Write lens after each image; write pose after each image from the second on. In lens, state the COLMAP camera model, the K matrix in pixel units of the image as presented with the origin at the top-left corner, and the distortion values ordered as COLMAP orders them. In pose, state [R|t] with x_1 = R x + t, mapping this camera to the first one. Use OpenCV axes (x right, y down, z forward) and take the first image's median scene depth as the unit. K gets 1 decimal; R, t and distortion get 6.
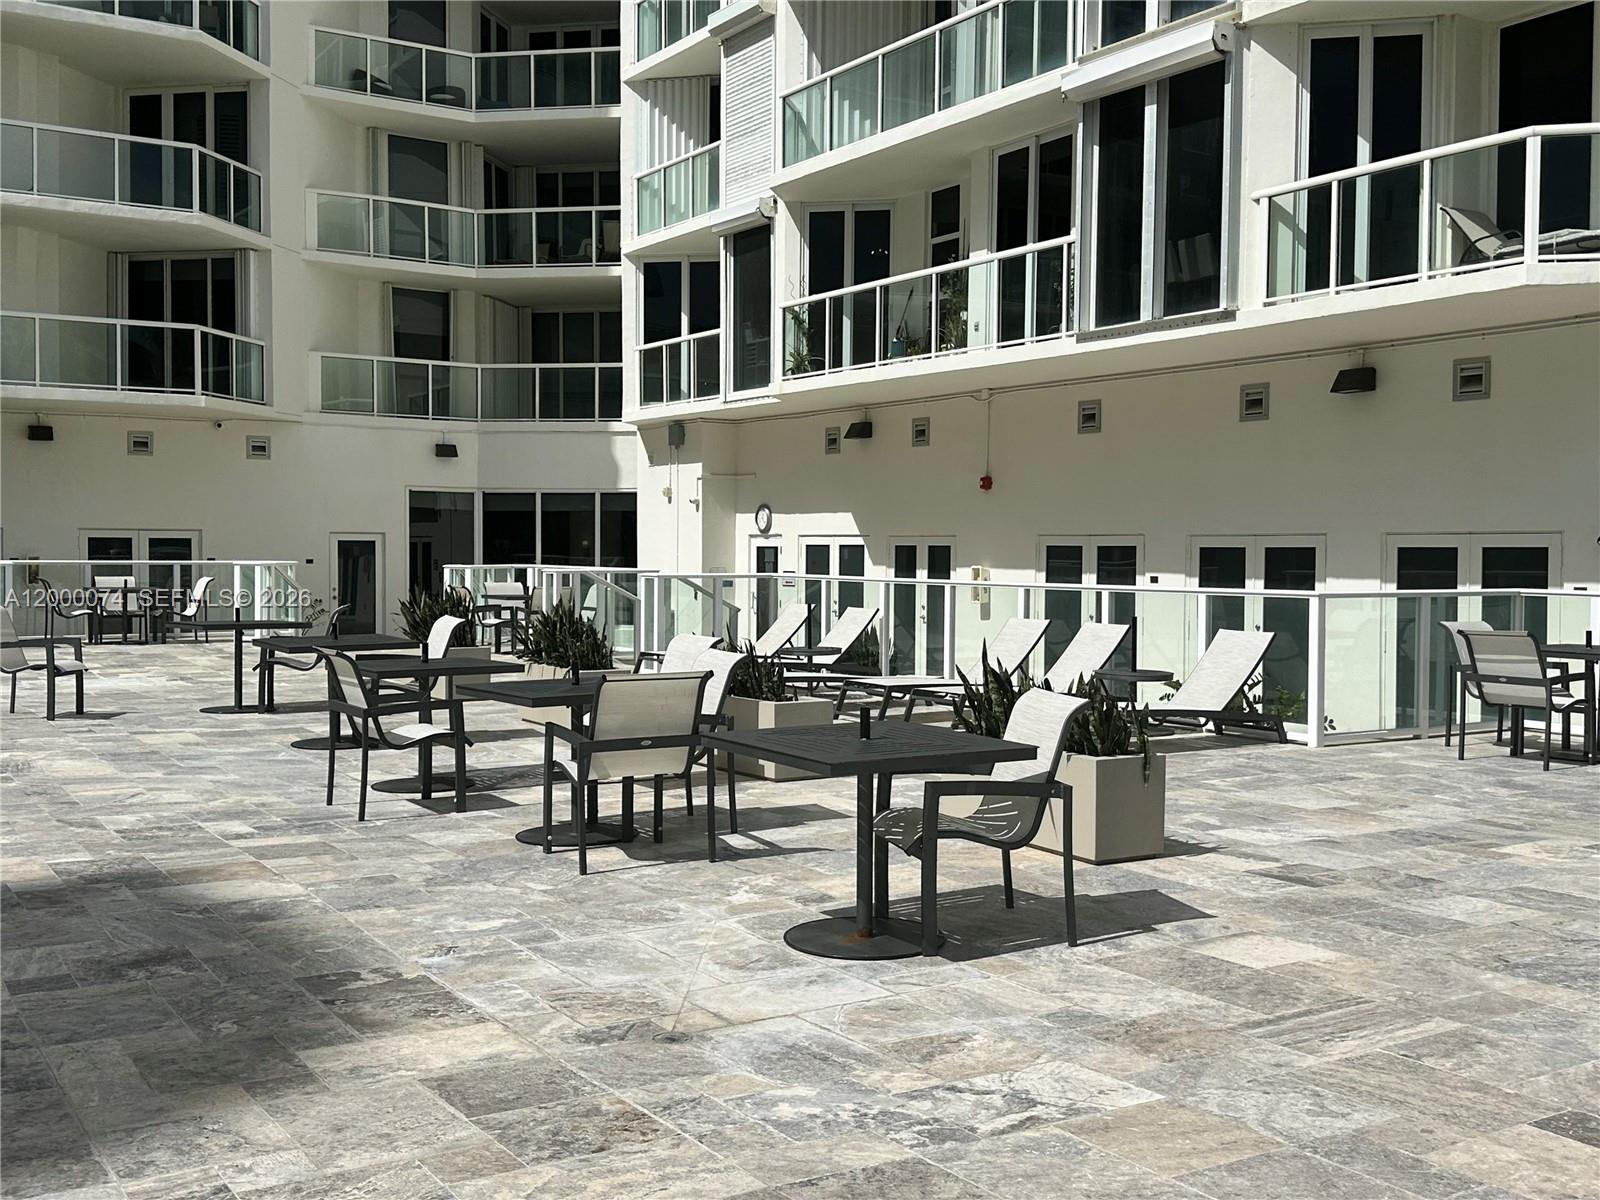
lens RADIAL K [[1638.6, 0, 805.7], [0, 1638.6, 595.2], [0, 0, 1]] dist [0.187515, -0.393924]
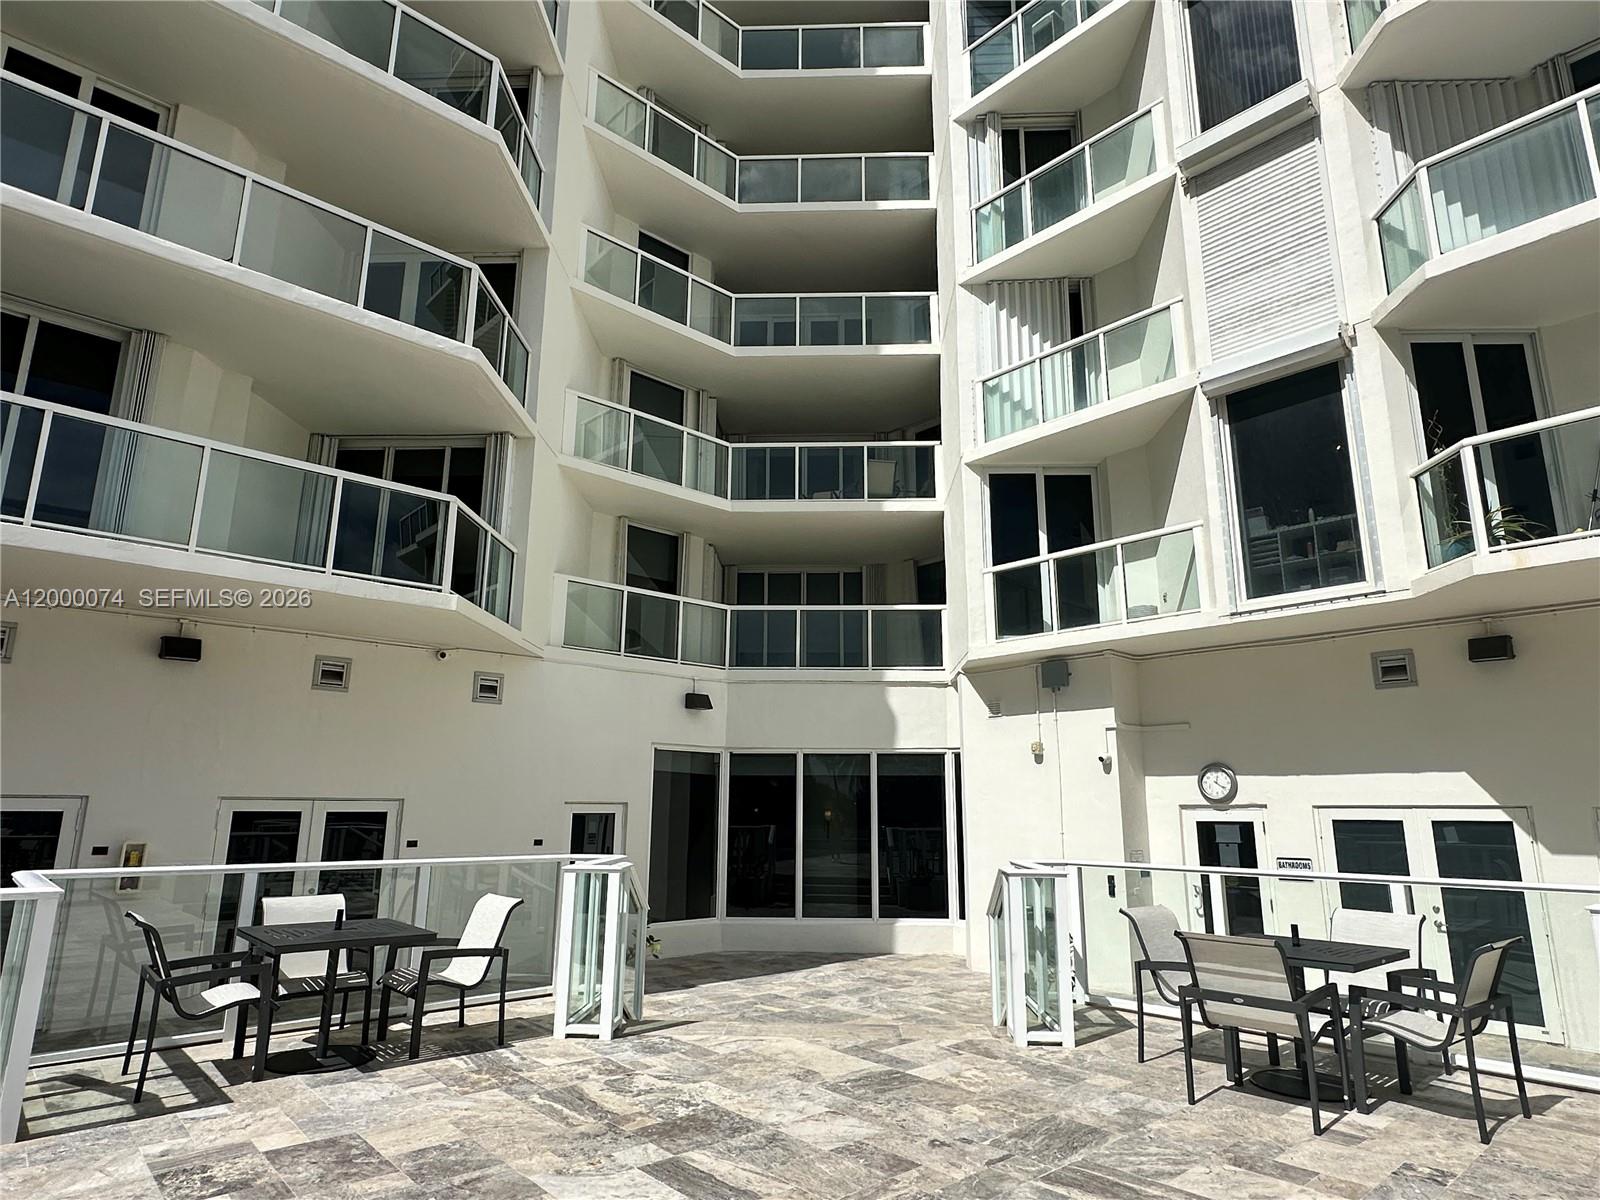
lens RADIAL K [[904.4, 0, 797.6], [0, 904.4, 555.5], [0, 0, 1]] dist [-0.050428, 0.000264]
pose [[0.986507, 0.037324, 0.159408, -0.292535], [0.009726, 0.958587, -0.284633, -0.034939], [-0.163430, 0.282343, 0.945290, 0.663012]]
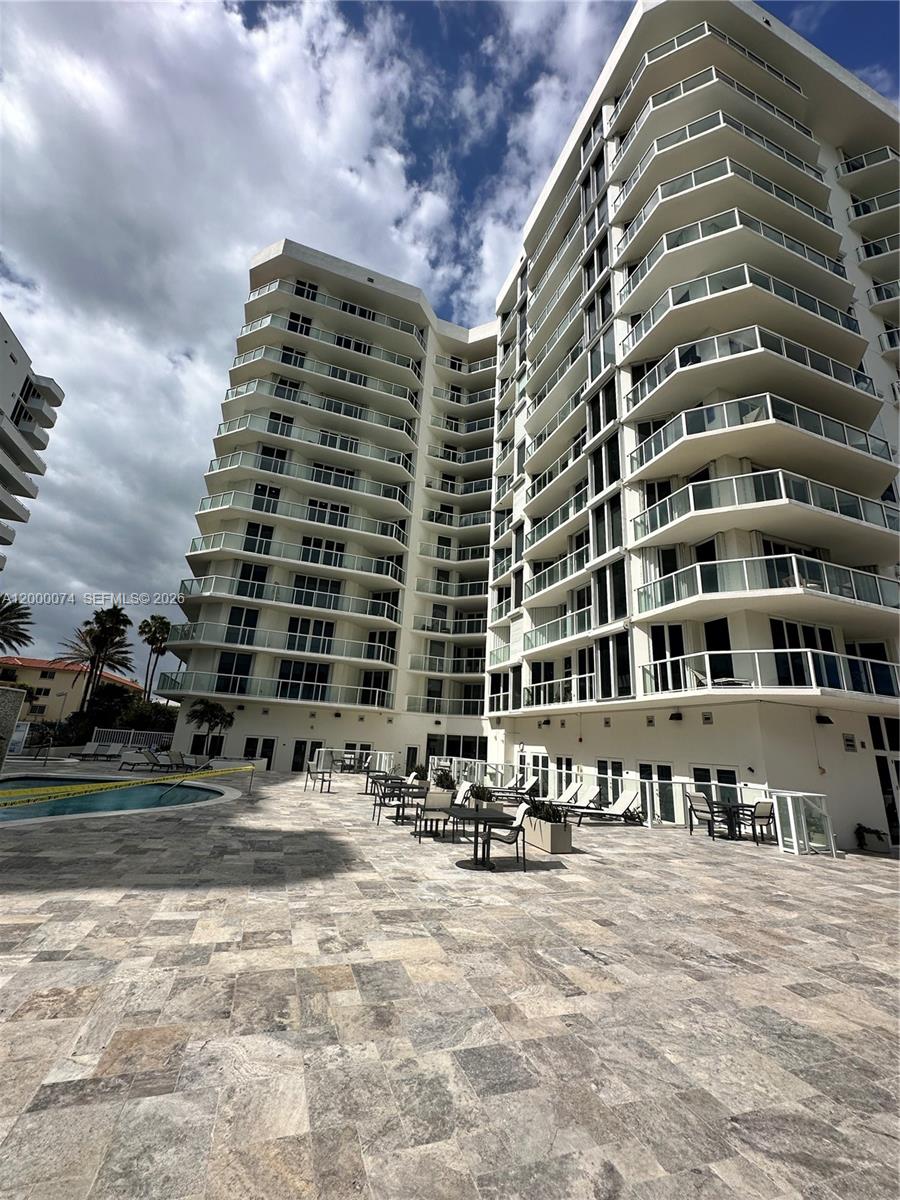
lens RADIAL K [[478.2, 0, 450.0], [0, 478.2, 600.0], [0, 0, 1]] dist [0.001239, 0.000006]
pose [[0.974639, -0.017220, -0.223121, 0.062118], [-0.056682, 0.945527, -0.320572, -0.007315], [0.216487, 0.325089, 0.920571, -0.078393]]
